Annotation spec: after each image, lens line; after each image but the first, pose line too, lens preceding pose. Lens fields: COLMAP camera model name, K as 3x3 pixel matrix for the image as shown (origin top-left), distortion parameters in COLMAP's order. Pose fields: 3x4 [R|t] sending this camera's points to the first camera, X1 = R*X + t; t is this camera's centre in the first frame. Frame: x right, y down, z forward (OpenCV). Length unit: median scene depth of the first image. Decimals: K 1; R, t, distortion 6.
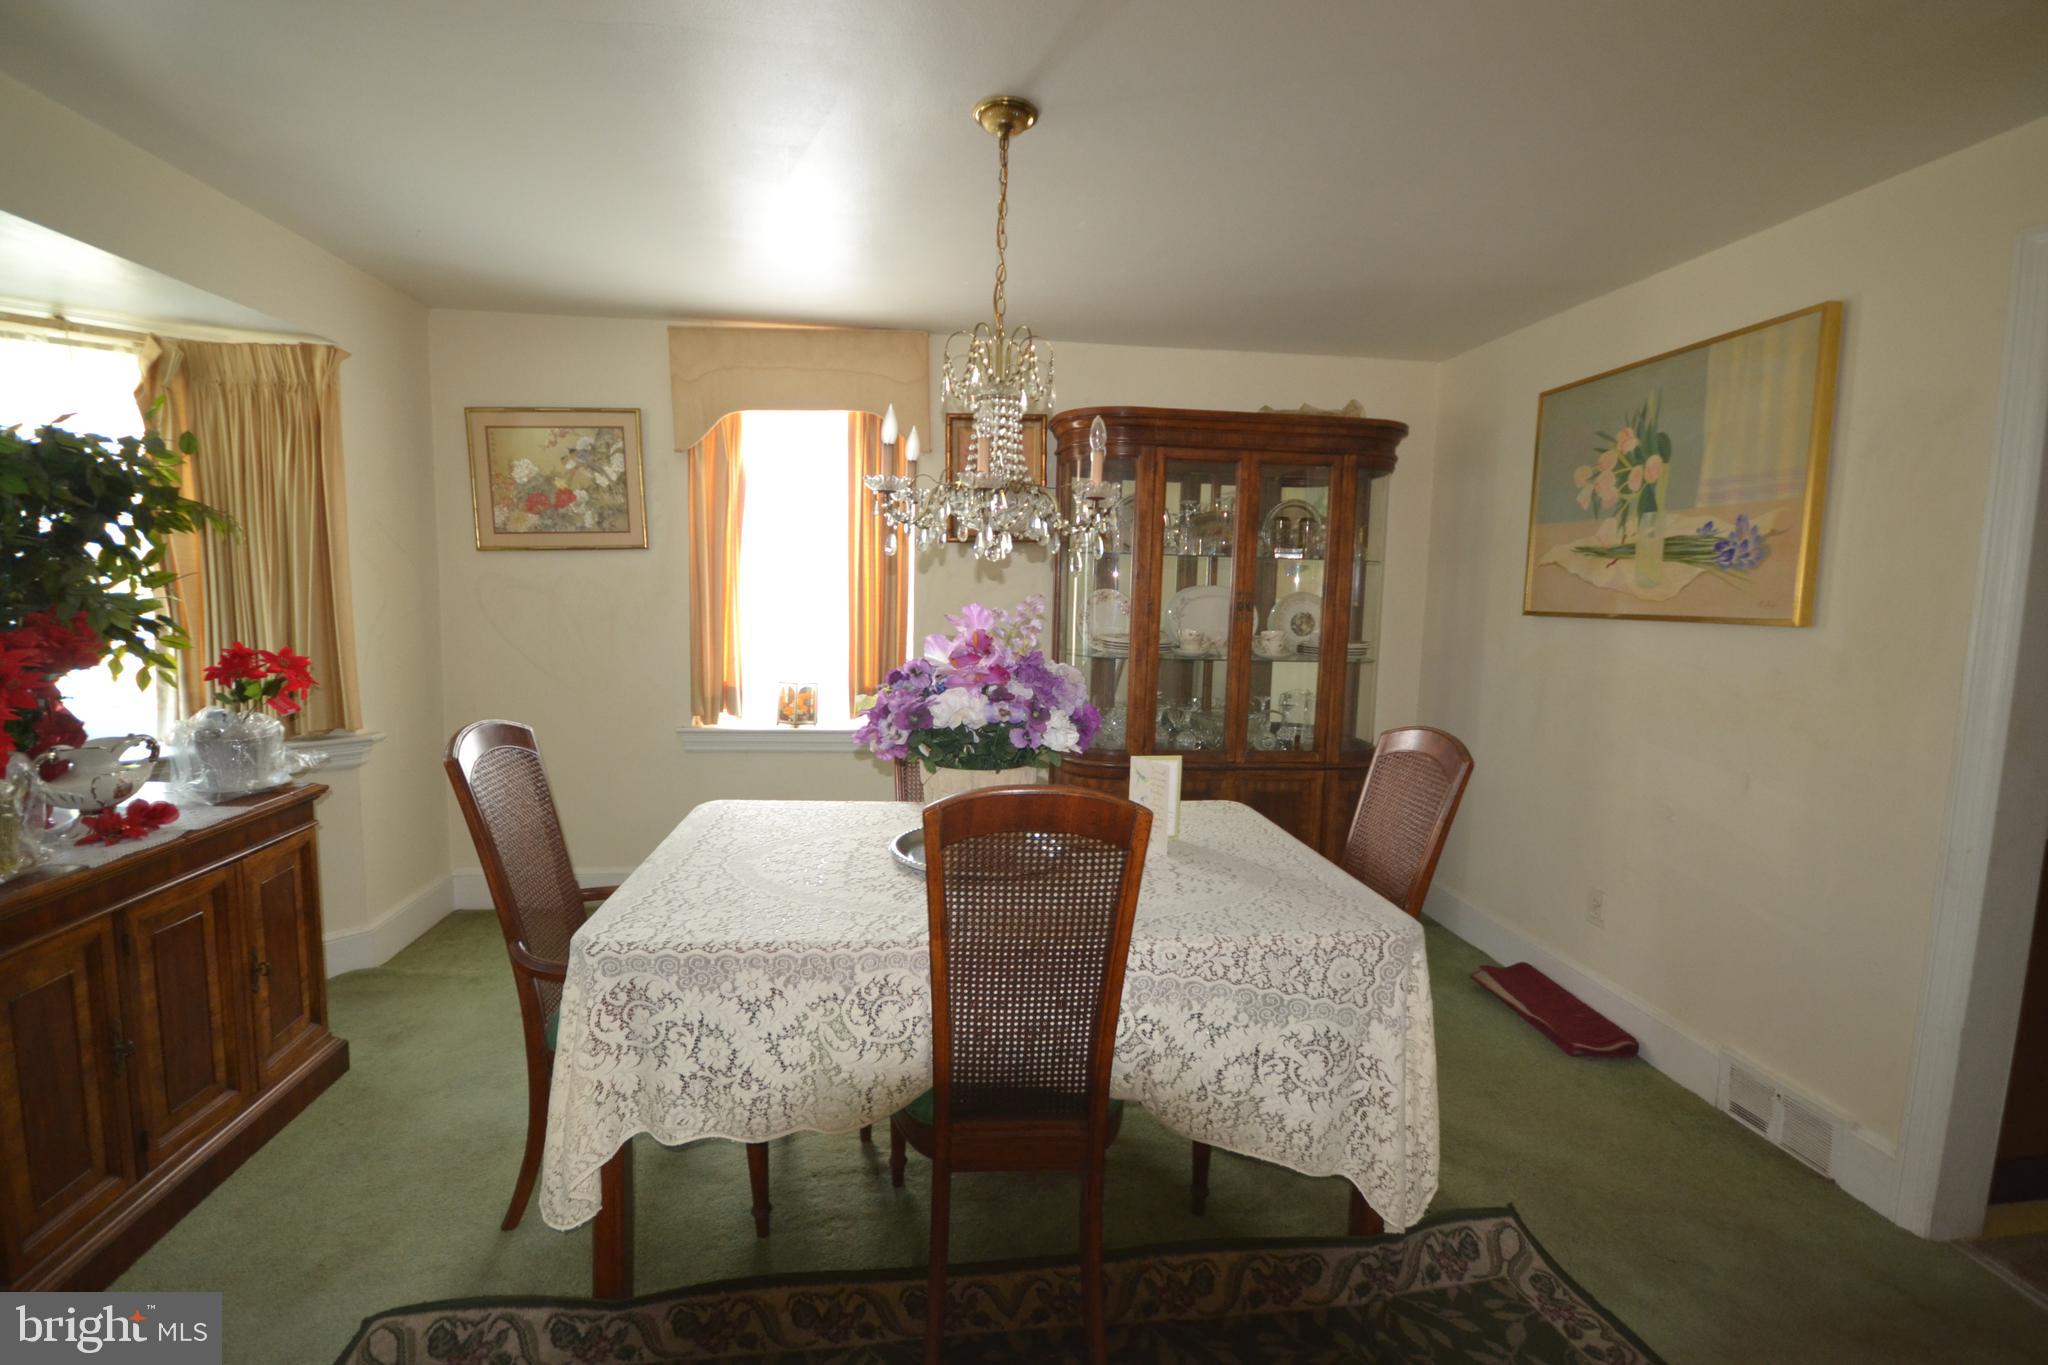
lens RADIAL K [[910.9, 0, 1024.0], [0, 910.9, 682.5], [0, 0, 1]] dist [0.000255, -0.010887]
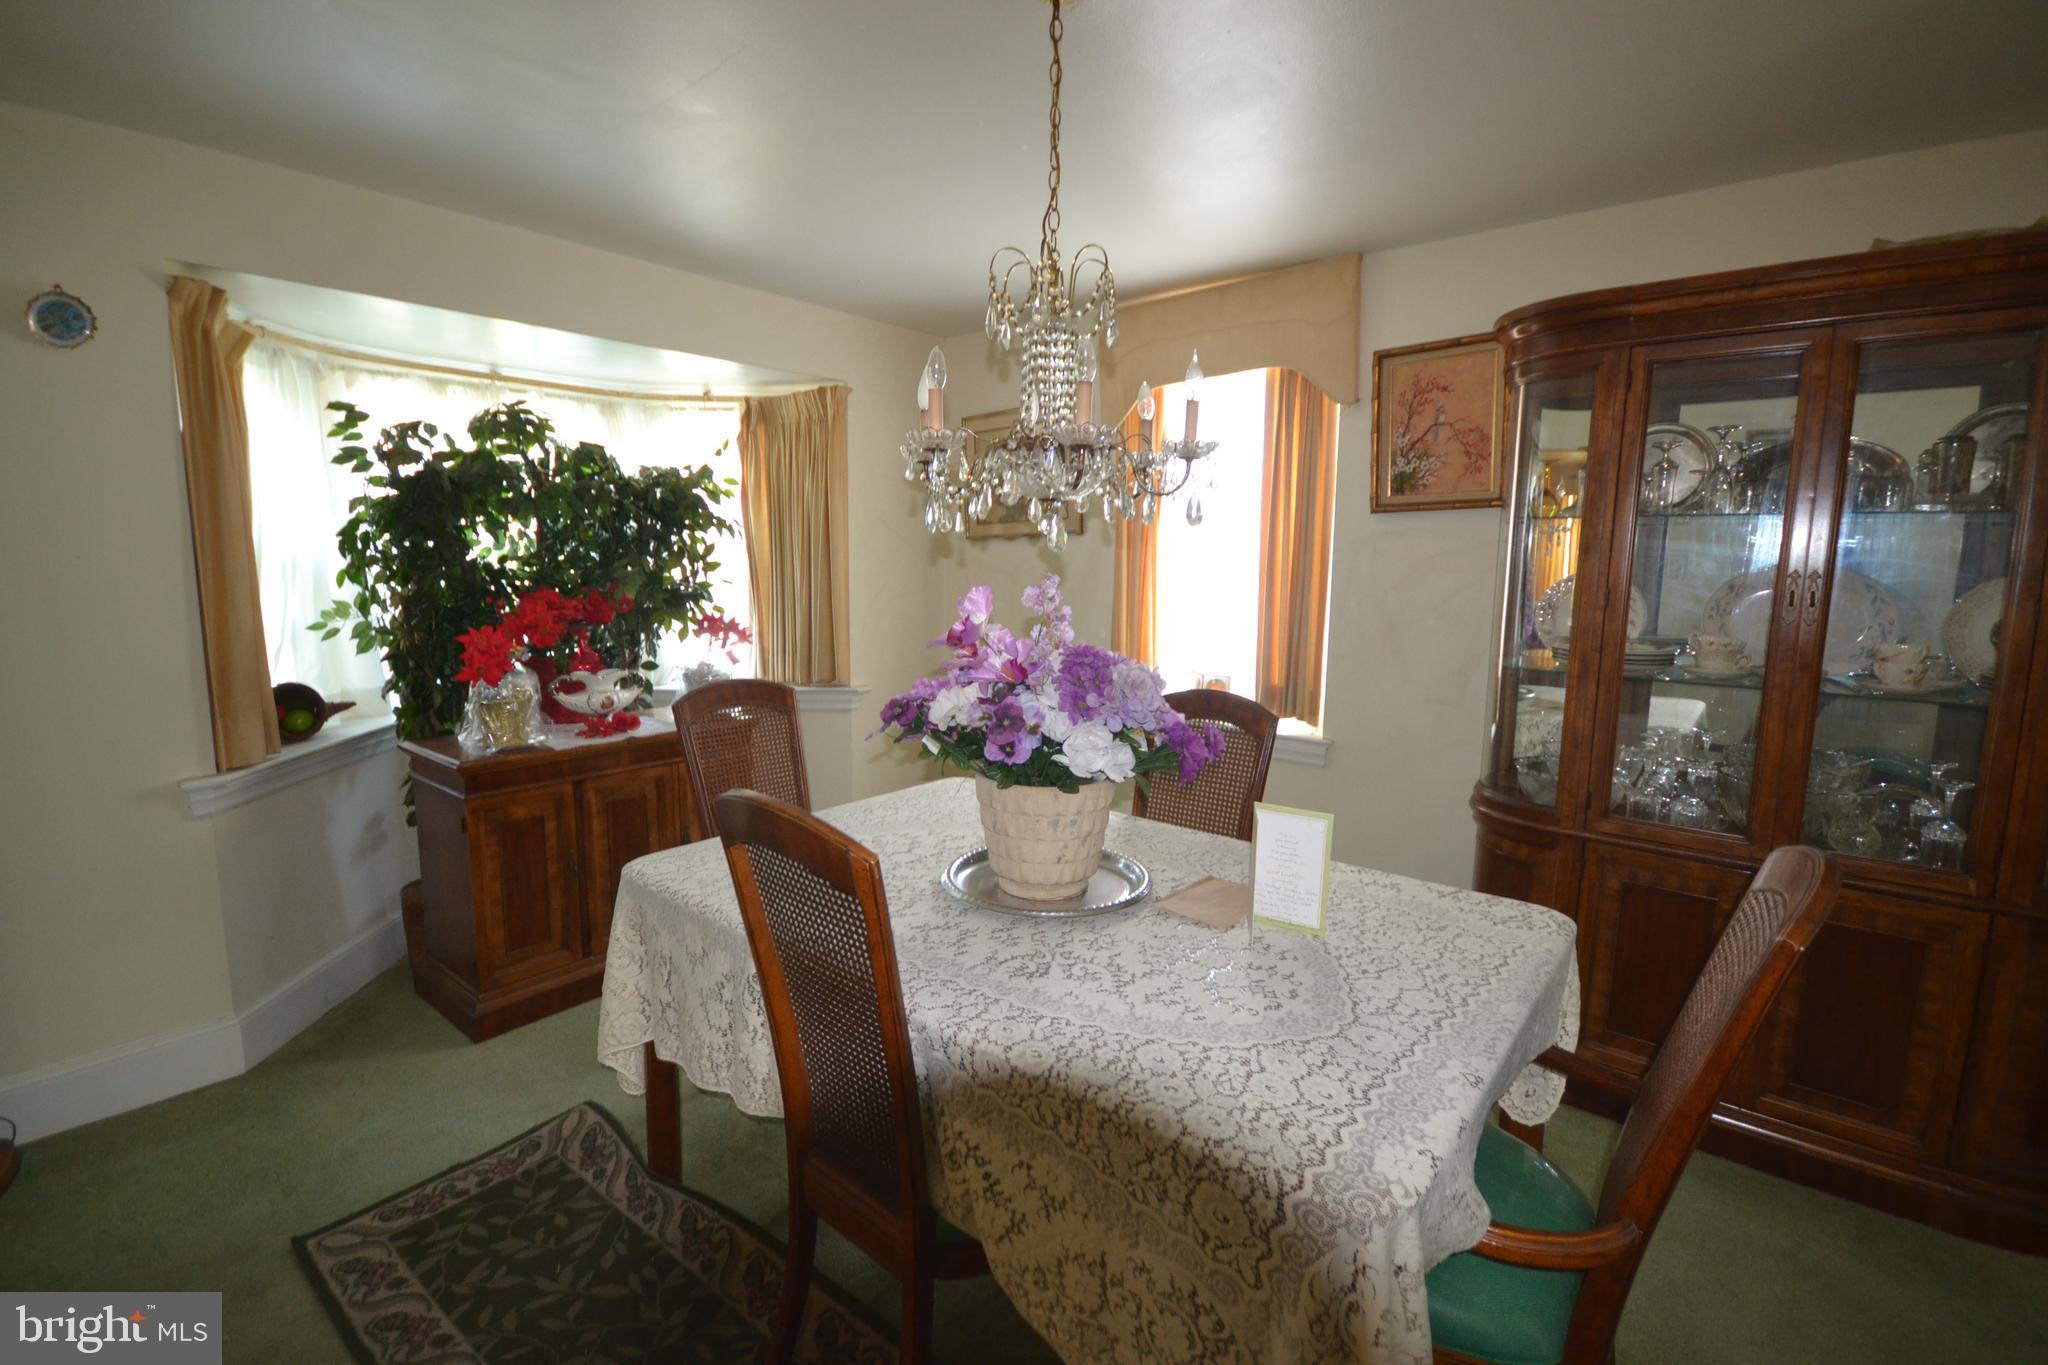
lens RADIAL K [[911.1, 0, 1015.6], [0, 911.1, 674.5], [0, 0, 1]] dist [-0.002845, -0.001294]
pose [[0.688497, 0.075874, -0.721260, 0.435918], [-0.070481, 0.996805, 0.037580, -0.027783], [0.721806, 0.024962, 0.691645, 0.321625]]
